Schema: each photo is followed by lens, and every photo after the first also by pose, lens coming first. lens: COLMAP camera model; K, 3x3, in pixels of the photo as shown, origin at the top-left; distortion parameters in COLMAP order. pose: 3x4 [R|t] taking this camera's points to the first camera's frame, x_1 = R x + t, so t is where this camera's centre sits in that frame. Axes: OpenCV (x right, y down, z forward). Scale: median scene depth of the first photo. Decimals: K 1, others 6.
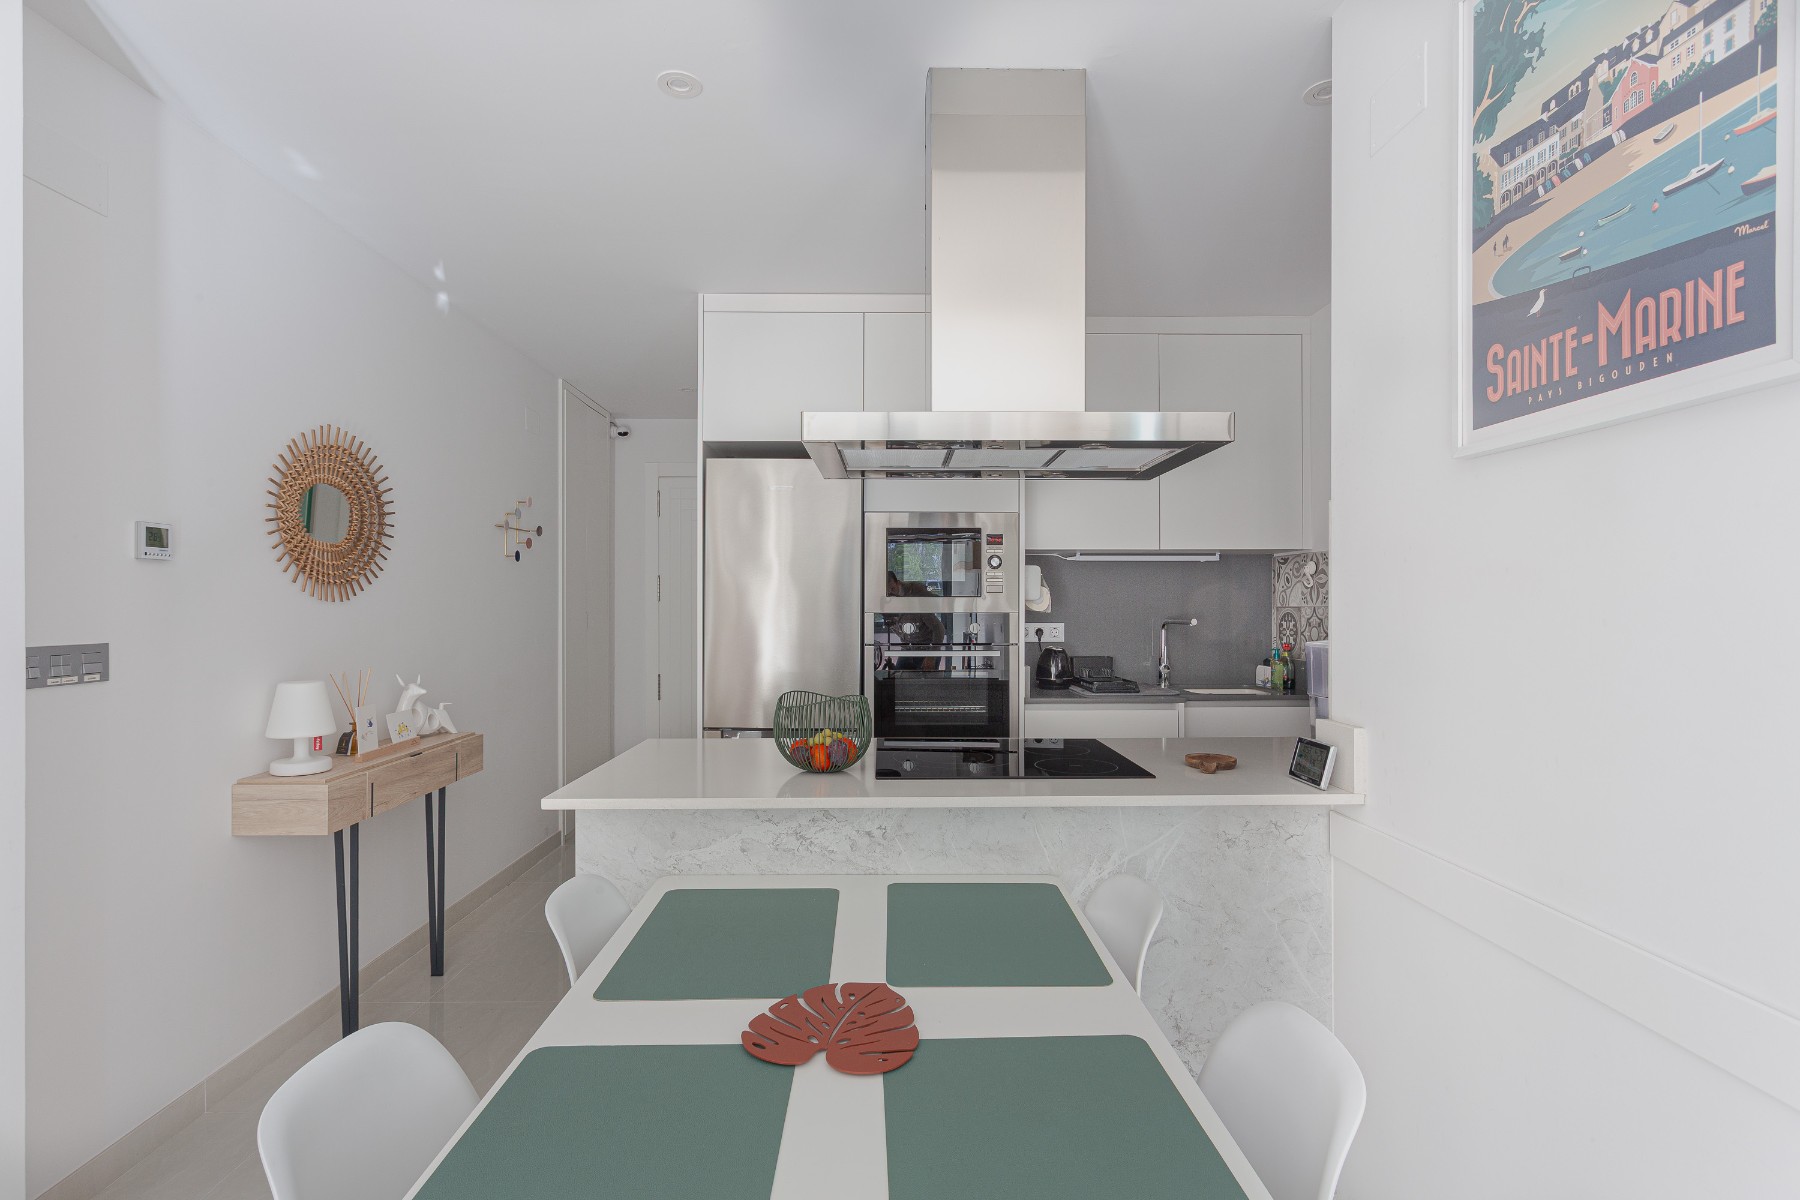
lens RADIAL K [[858.9, 0, 900.0], [0, 858.9, 600.0], [0, 0, 1]] dist [0.005050, 0.000579]
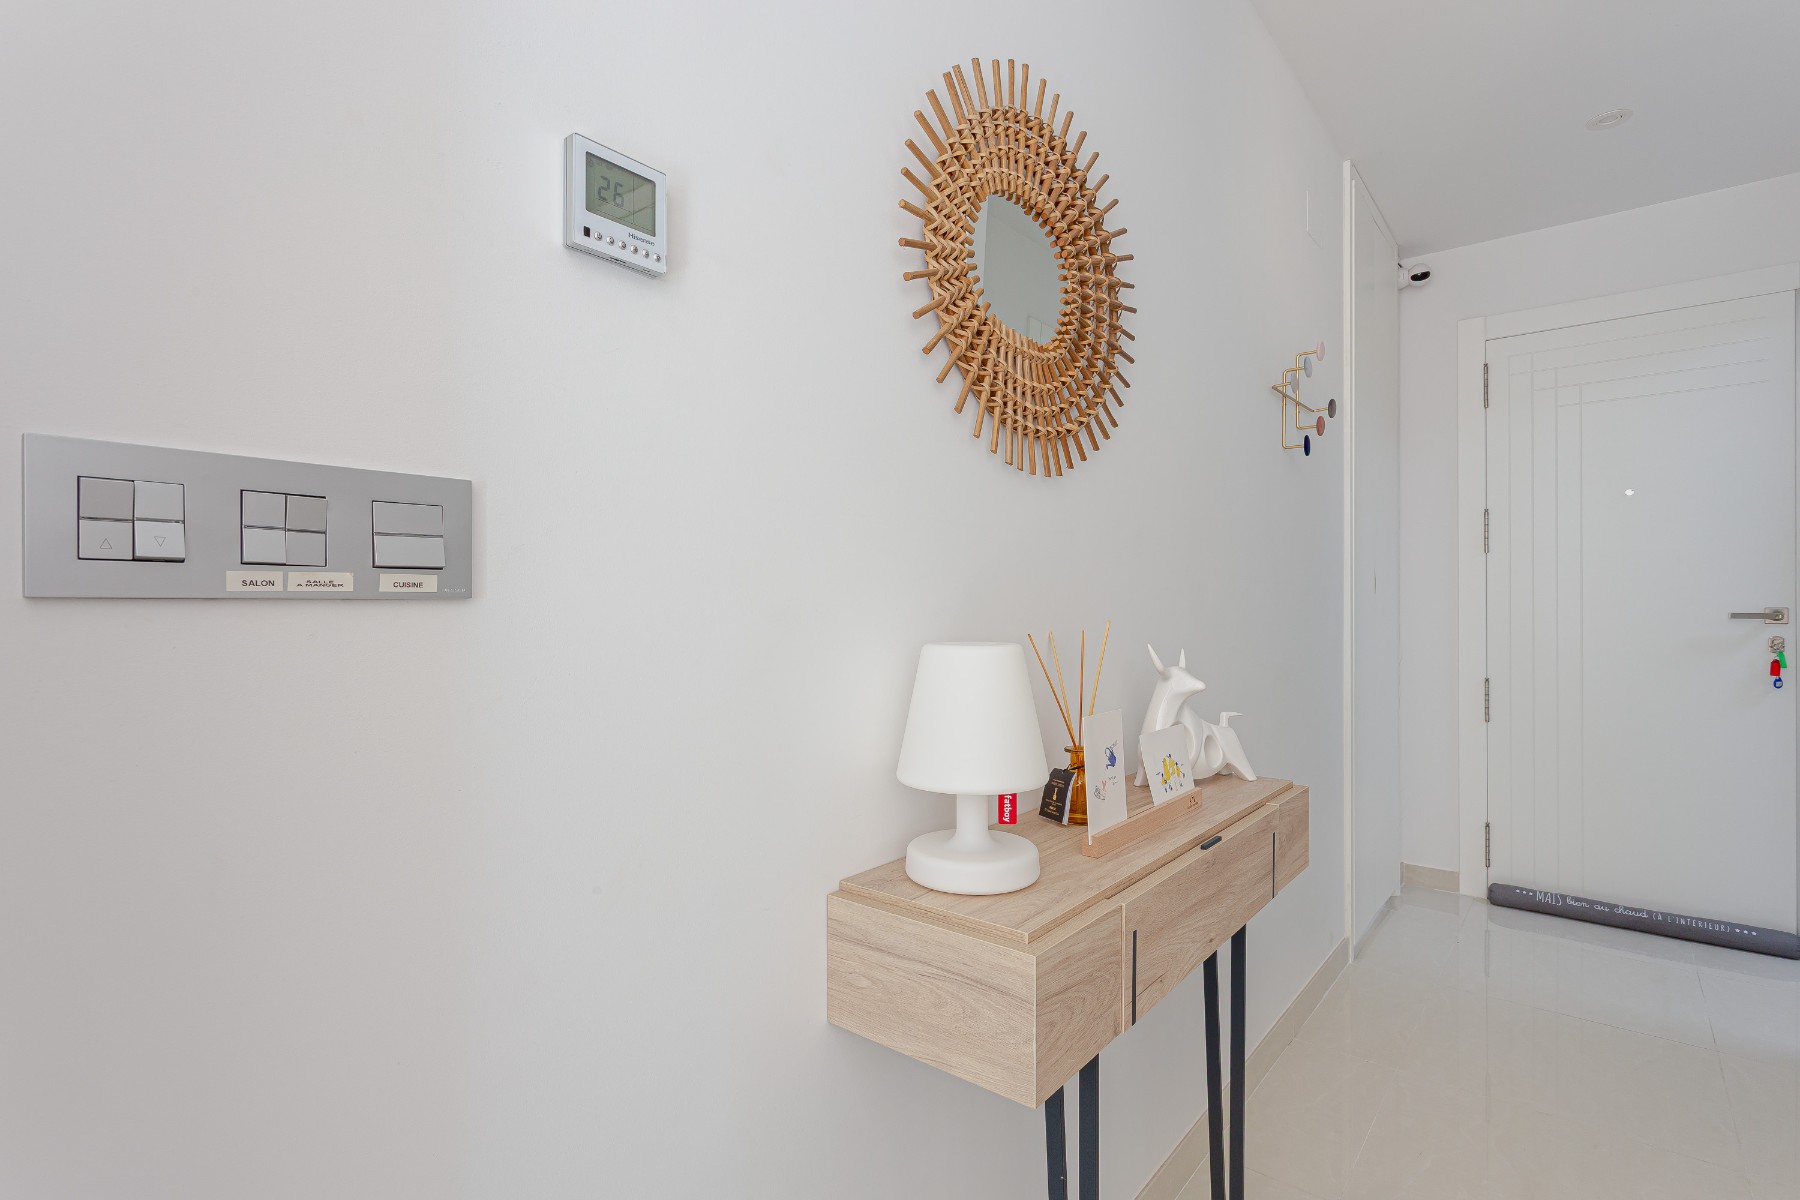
lens RADIAL K [[872.2, 0, 899.3], [0, 872.2, 609.5], [0, 0, 1]] dist [0.029127, 0.001073]
pose [[0.759955, 0.004459, -0.649960, -0.424640], [0.004380, 0.999919, 0.011982, 0.068679], [0.649961, -0.011952, 0.759874, 0.622061]]
